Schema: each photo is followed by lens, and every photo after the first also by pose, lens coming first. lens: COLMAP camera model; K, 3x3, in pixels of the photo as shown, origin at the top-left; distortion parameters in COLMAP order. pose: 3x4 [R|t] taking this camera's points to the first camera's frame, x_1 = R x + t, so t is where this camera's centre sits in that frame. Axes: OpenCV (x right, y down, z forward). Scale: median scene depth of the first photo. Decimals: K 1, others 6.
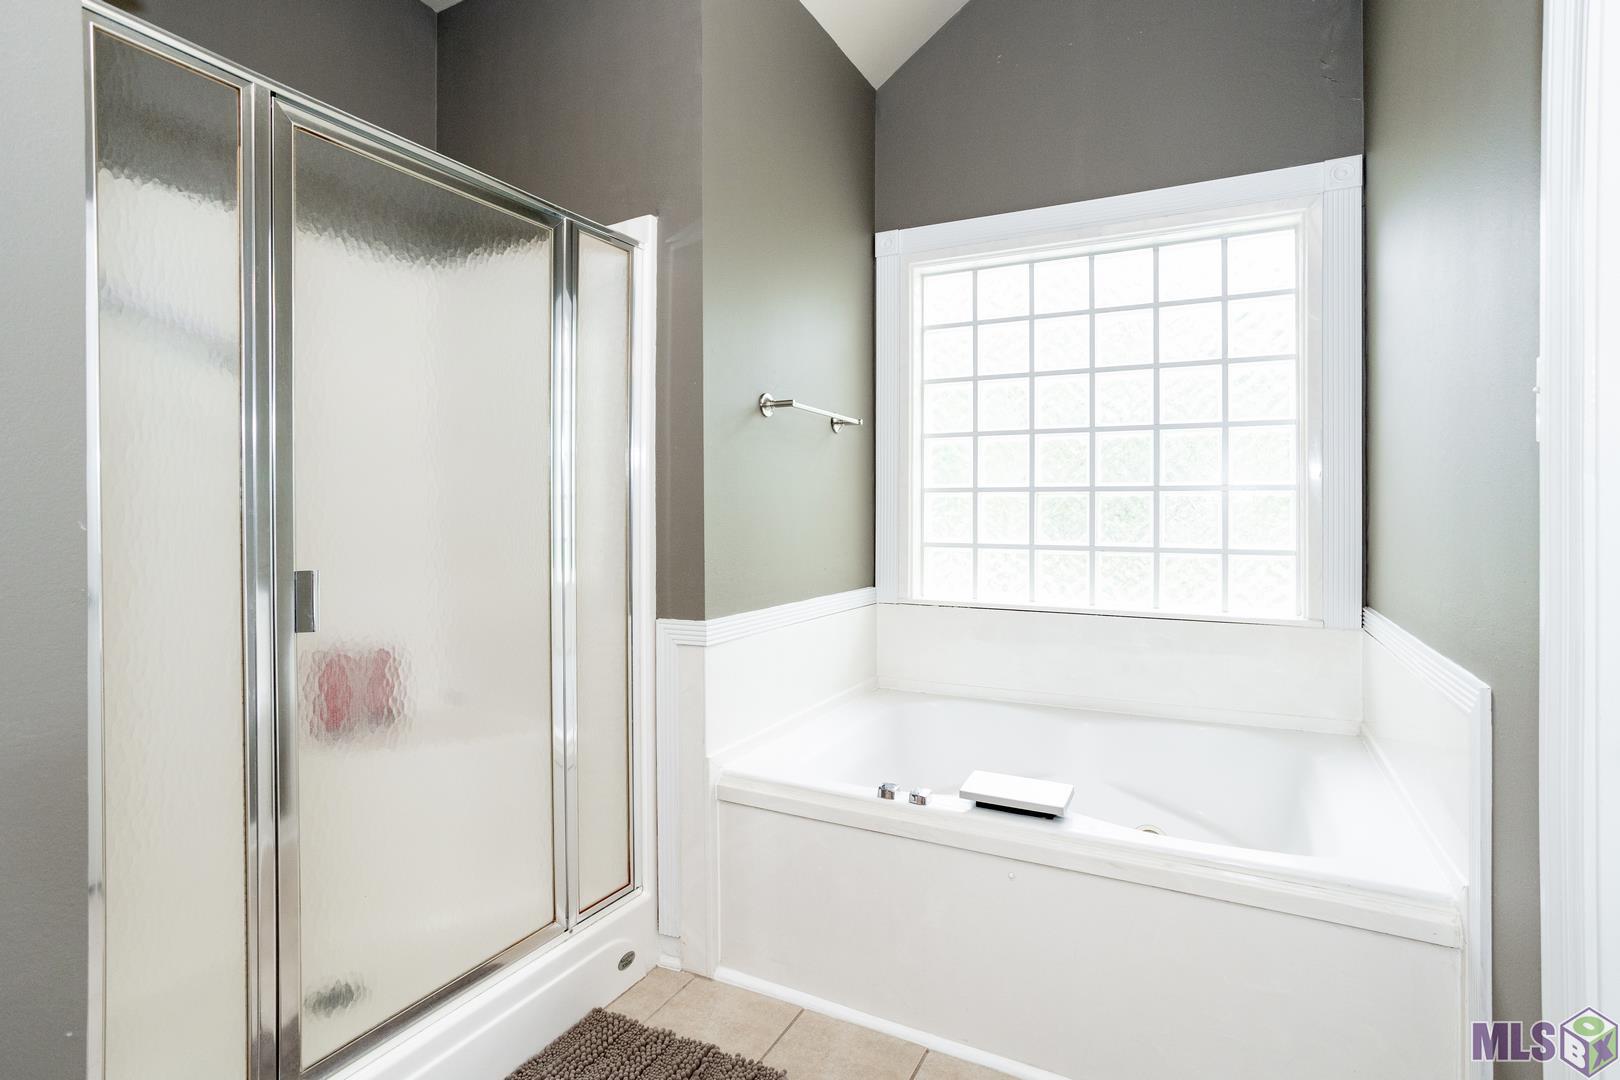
lens RADIAL K [[791.5, 0, 795.4], [0, 791.5, 522.6], [0, 0, 1]] dist [-0.029651, 0.013134]
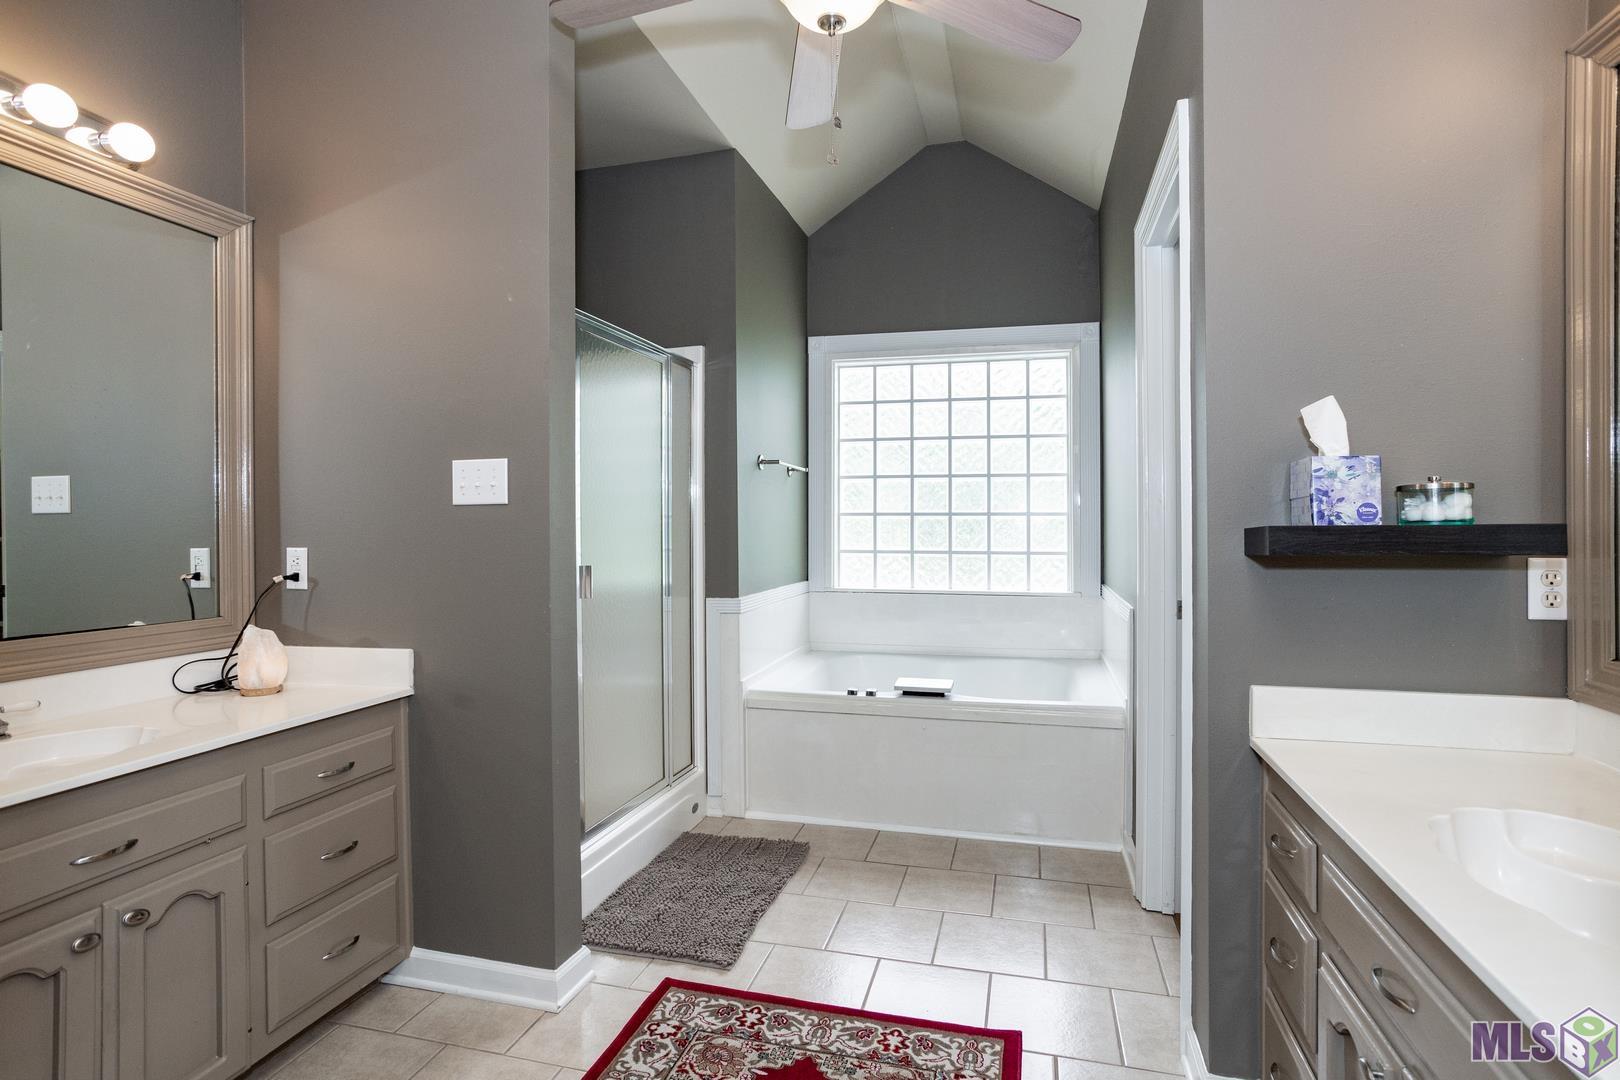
lens RADIAL K [[791.5, 0, 821.8], [0, 791.5, 533.6], [0, 0, 1]] dist [-0.029651, 0.013134]
pose [[0.970292, -0.004642, 0.241894, -0.256459], [0.004296, 0.999989, 0.001959, -0.008367], [-0.241901, -0.000862, 0.970301, -0.471232]]
